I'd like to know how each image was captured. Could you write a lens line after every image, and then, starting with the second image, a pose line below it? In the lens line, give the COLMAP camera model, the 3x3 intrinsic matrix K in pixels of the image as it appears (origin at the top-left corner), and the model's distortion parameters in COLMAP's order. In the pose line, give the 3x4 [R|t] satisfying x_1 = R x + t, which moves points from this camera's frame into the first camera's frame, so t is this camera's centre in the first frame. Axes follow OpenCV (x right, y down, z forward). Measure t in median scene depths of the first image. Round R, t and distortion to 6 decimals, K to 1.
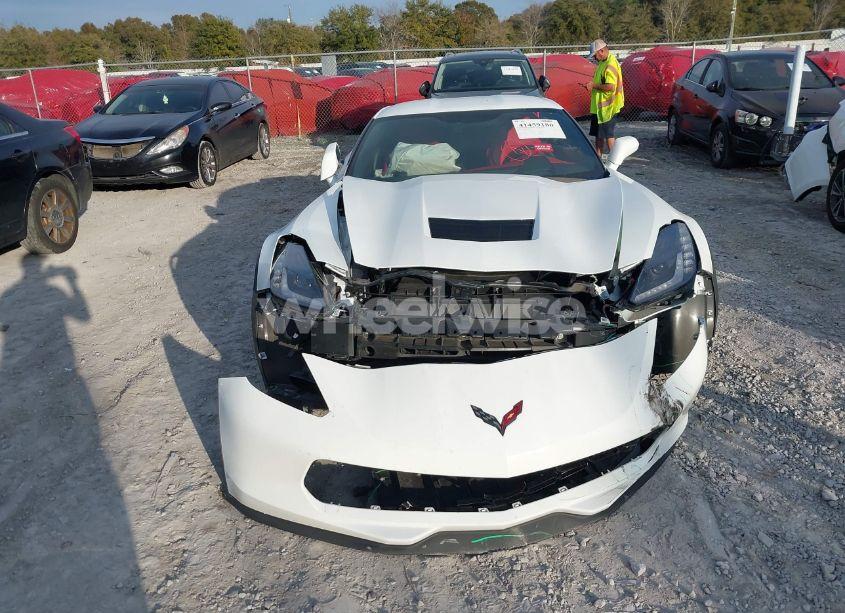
lens RADIAL K [[669.6, 0, 413.8], [0, 669.6, 314.3], [0, 0, 1]] dist [0.028027, -0.056018]
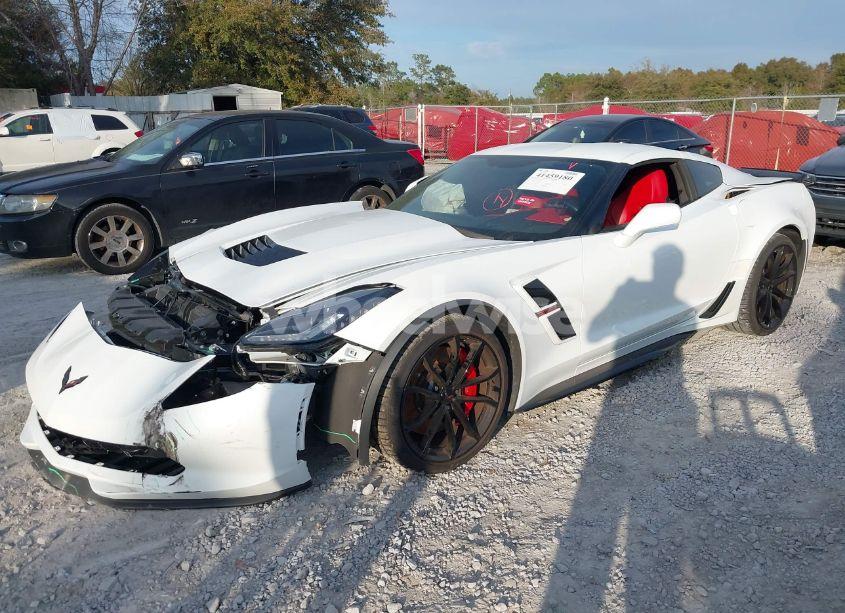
lens RADIAL K [[669.6, 0, 425.5], [0, 669.6, 309.5], [0, 0, 1]] dist [0.028027, -0.056018]
pose [[0.654768, 0.239514, -0.716876, 1.141260], [-0.280783, 0.957668, 0.063508, -0.190078], [0.701740, 0.159704, 0.694302, 0.464568]]
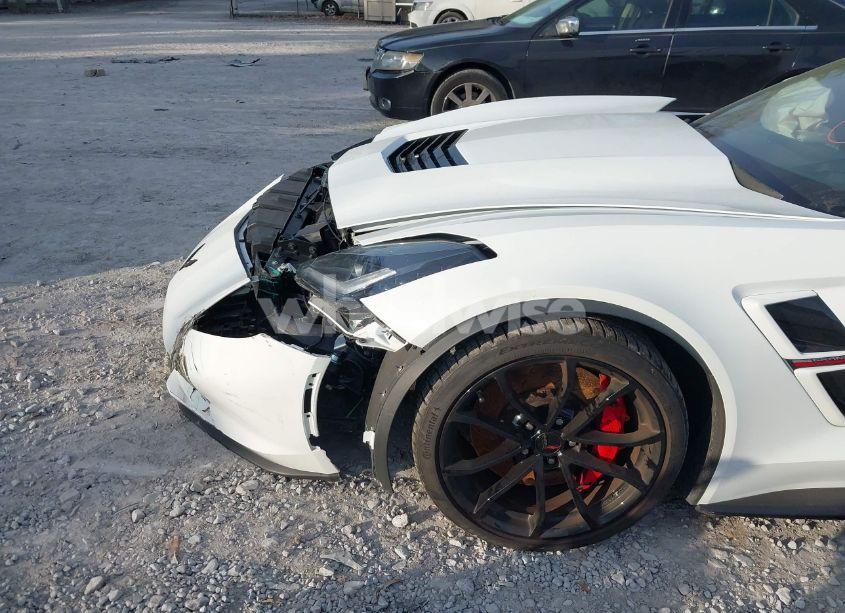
lens RADIAL K [[669.6, 0, 425.7], [0, 669.6, 304.6], [0, 0, 1]] dist [0.028027, -0.056018]
pose [[0.010412, 0.467042, -0.884174, 0.950990], [-0.365708, 0.824743, 0.431343, -0.337595], [0.930671, 0.318858, 0.179389, 0.953977]]
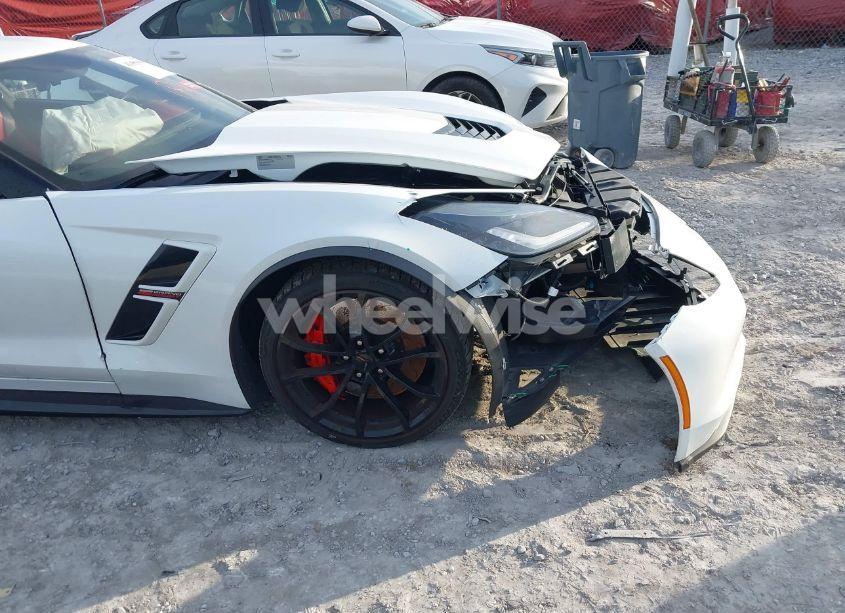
lens RADIAL K [[669.6, 0, 418.6], [0, 669.6, 326.5], [0, 0, 1]] dist [0.028027, -0.056018]
pose [[0.074550, -0.431267, 0.899139, -0.906120], [0.404917, 0.837064, 0.367921, -0.283717], [-0.911309, 0.336648, 0.237031, 0.981889]]
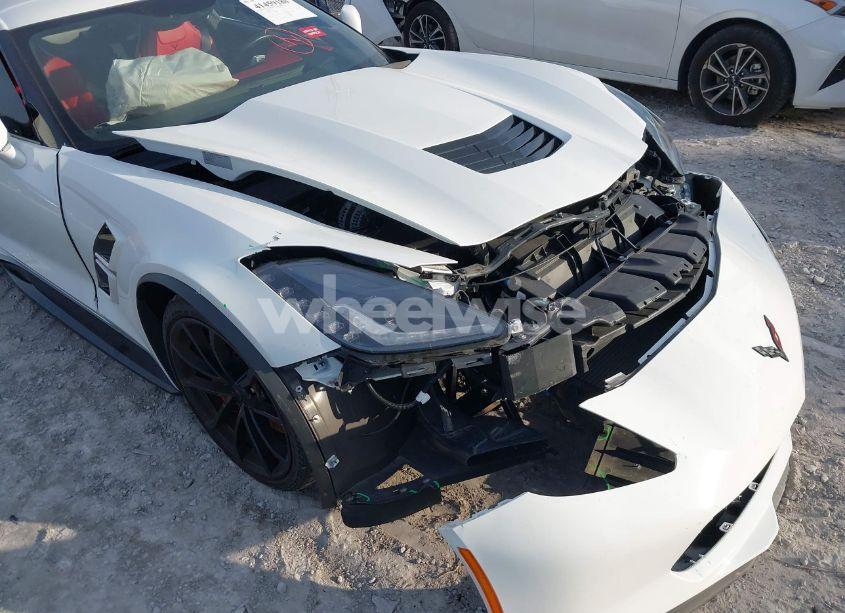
lens RADIAL K [[669.6, 0, 424.2], [0, 669.6, 318.8], [0, 0, 1]] dist [0.028027, -0.056018]
pose [[0.613099, -0.437663, 0.657693, -0.544771], [0.320288, 0.898733, 0.299492, -0.213574], [-0.722167, 0.027033, 0.691190, 0.588241]]
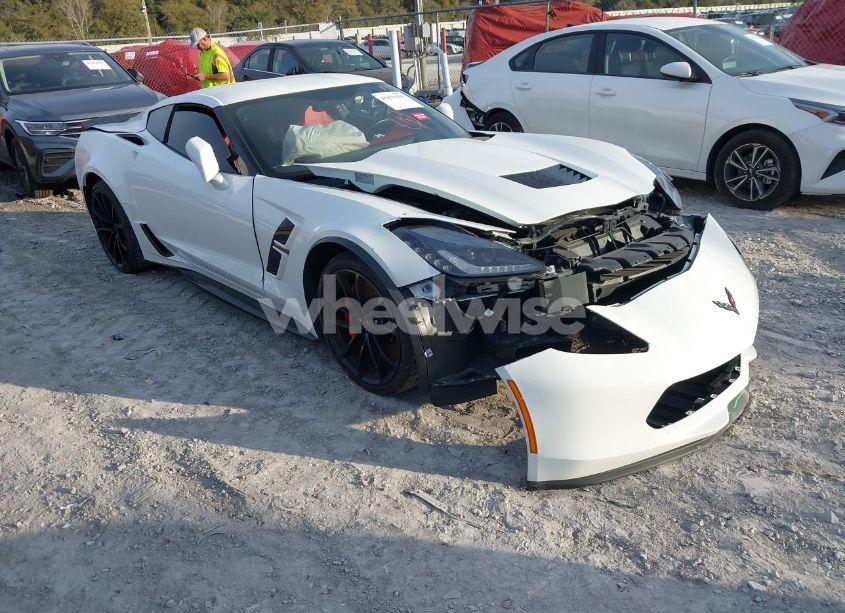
lens RADIAL K [[669.6, 0, 419.8], [0, 669.6, 323.0], [0, 0, 1]] dist [0.028027, -0.056018]
pose [[0.699001, -0.287939, 0.654590, -0.878380], [0.280931, 0.952332, 0.118919, -0.095387], [-0.657628, 0.100770, 0.746572, 0.362676]]
